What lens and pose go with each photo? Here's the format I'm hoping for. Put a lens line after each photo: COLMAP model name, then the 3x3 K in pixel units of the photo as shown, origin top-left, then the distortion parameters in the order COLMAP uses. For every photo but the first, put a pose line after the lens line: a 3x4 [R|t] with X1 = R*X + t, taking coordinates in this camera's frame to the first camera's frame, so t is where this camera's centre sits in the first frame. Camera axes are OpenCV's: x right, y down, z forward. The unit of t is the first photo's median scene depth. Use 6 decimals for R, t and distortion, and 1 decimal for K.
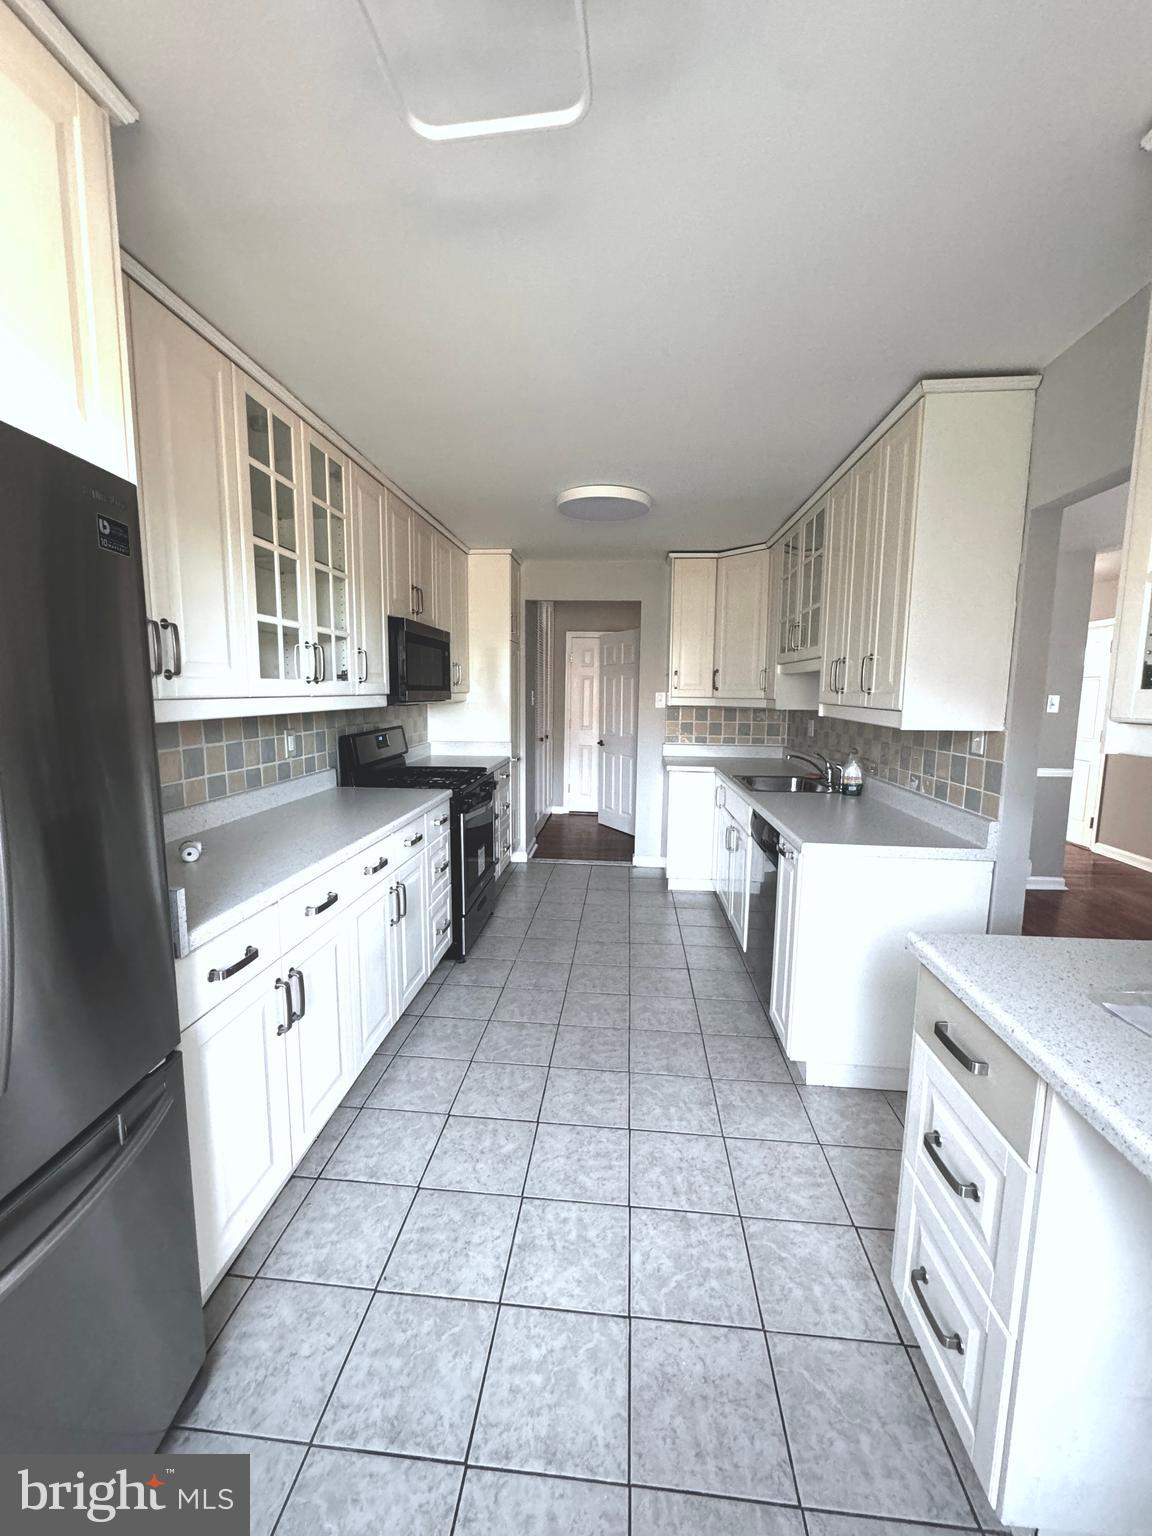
lens RADIAL K [[616.8, 0, 578.7], [0, 616.8, 764.1], [0, 0, 1]] dist [0.012430, -0.013660]
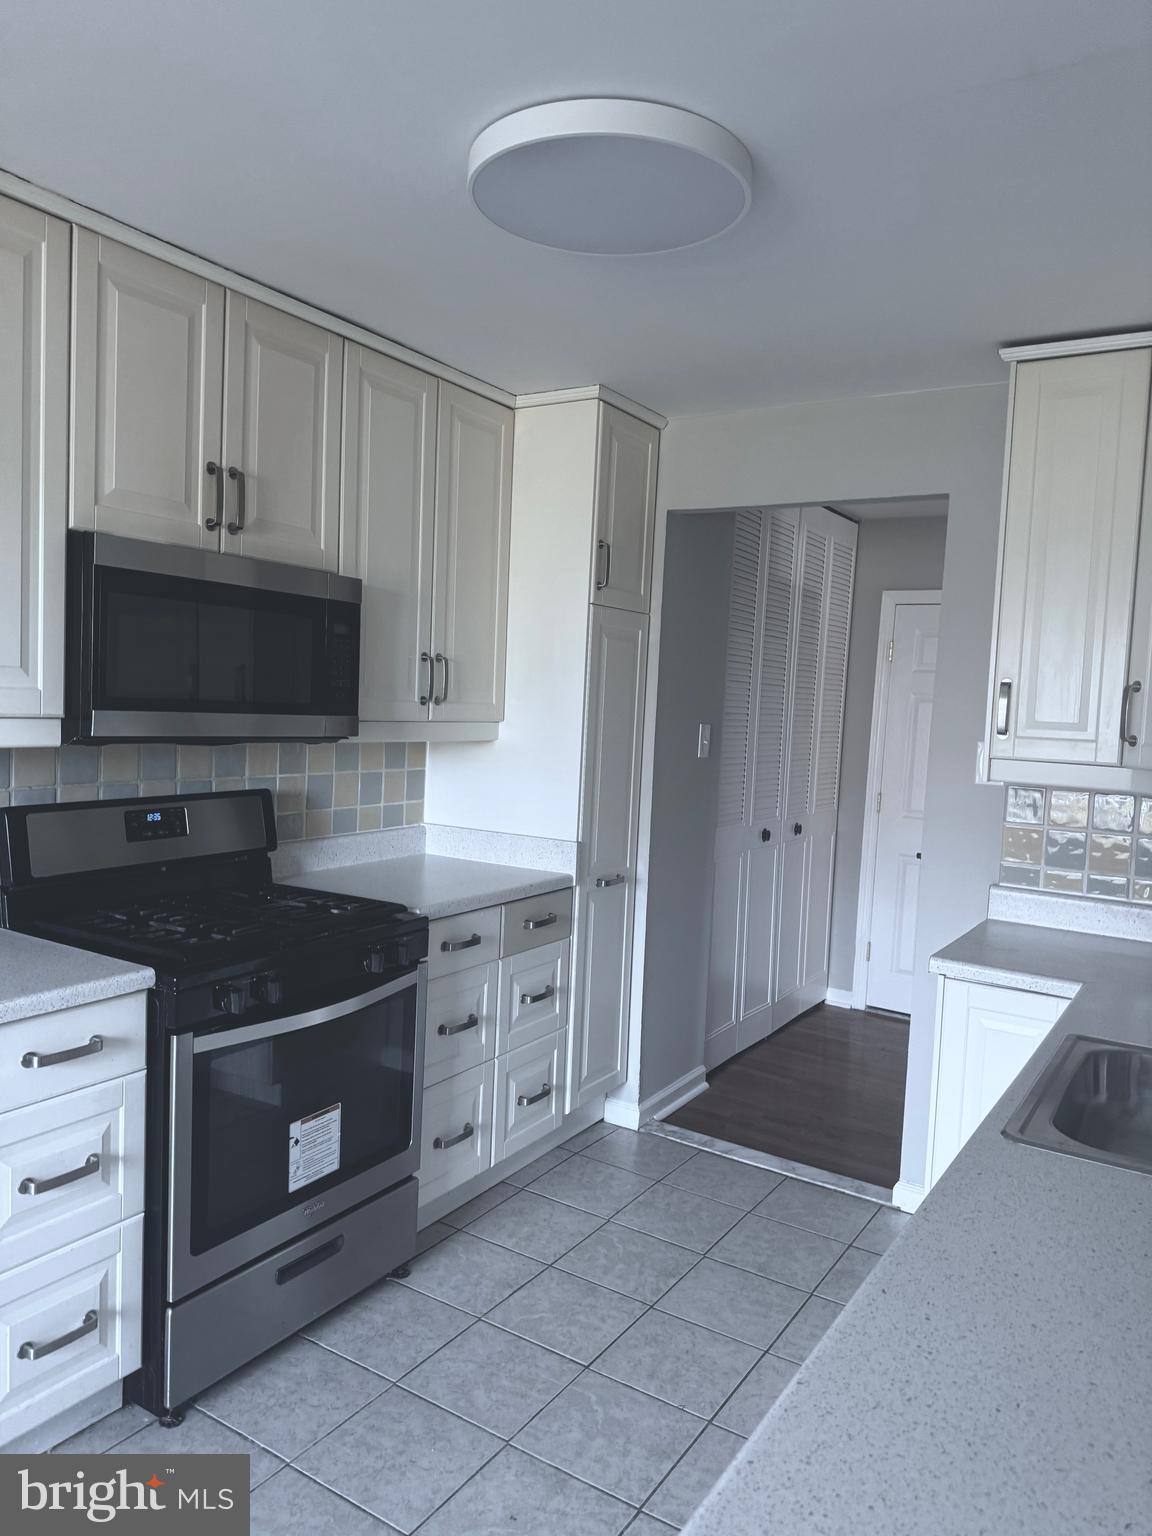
lens RADIAL K [[1085.6, 0, 578.3], [0, 1085.6, 770.5], [0, 0, 1]] dist [0.089123, -0.120630]
pose [[0.885492, 0.062684, -0.460407, 0.232664], [-0.093056, 0.994708, -0.043544, -0.053069], [0.455241, 0.081401, 0.886639, 0.345797]]
